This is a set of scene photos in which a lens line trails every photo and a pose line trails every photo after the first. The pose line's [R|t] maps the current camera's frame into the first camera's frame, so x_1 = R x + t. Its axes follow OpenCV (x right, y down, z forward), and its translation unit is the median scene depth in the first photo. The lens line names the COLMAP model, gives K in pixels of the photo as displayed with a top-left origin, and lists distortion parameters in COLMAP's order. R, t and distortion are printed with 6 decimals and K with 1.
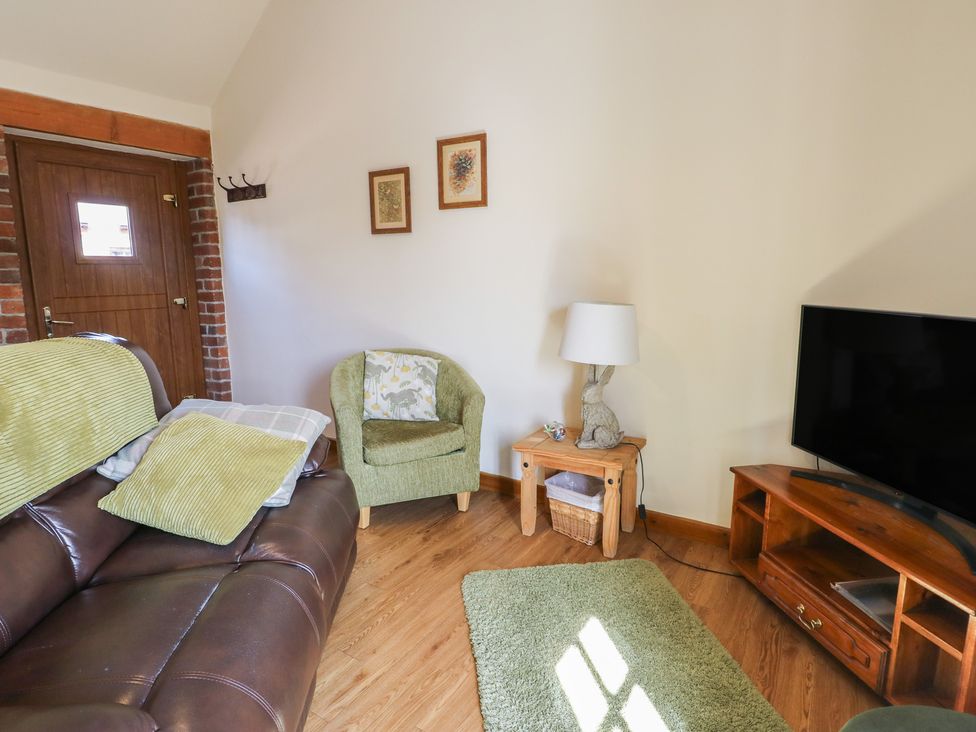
lens RADIAL K [[555.1, 0, 488.0], [0, 555.1, 366.0], [0, 0, 1]] dist [0.023575, -0.024445]
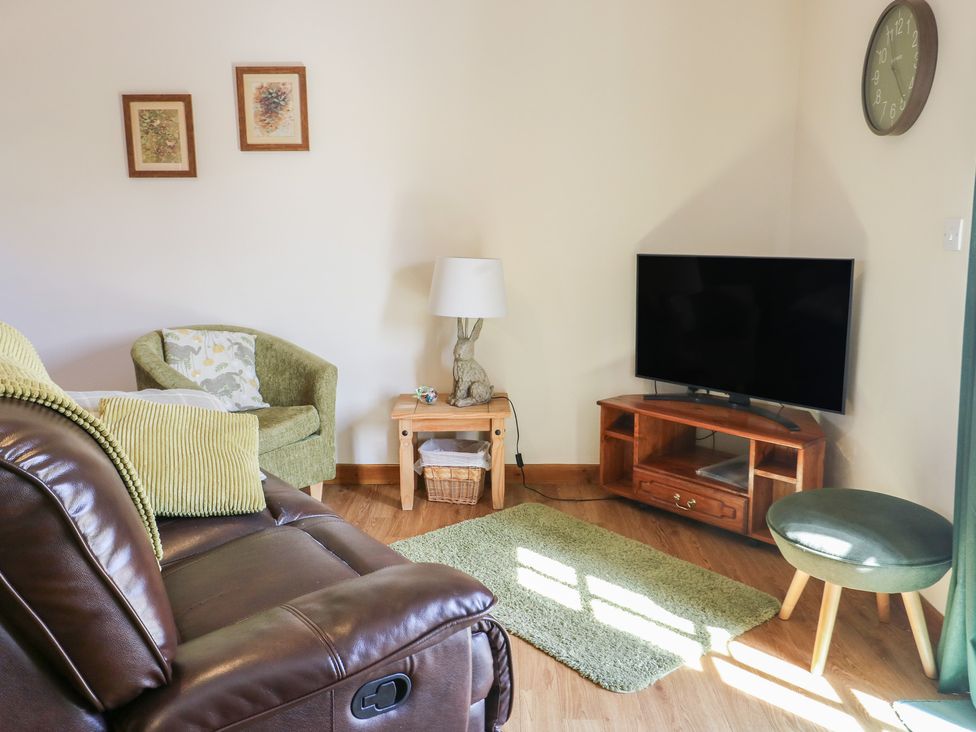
lens RADIAL K [[812.2, 0, 488.0], [0, 812.2, 366.0], [0, 0, 1]] dist [0.042941, -0.001222]
pose [[0.859218, -0.094415, 0.502822, -0.448907], [0.093287, 0.995260, 0.027472, 0.037655], [-0.503032, 0.023303, 0.863953, -0.235070]]
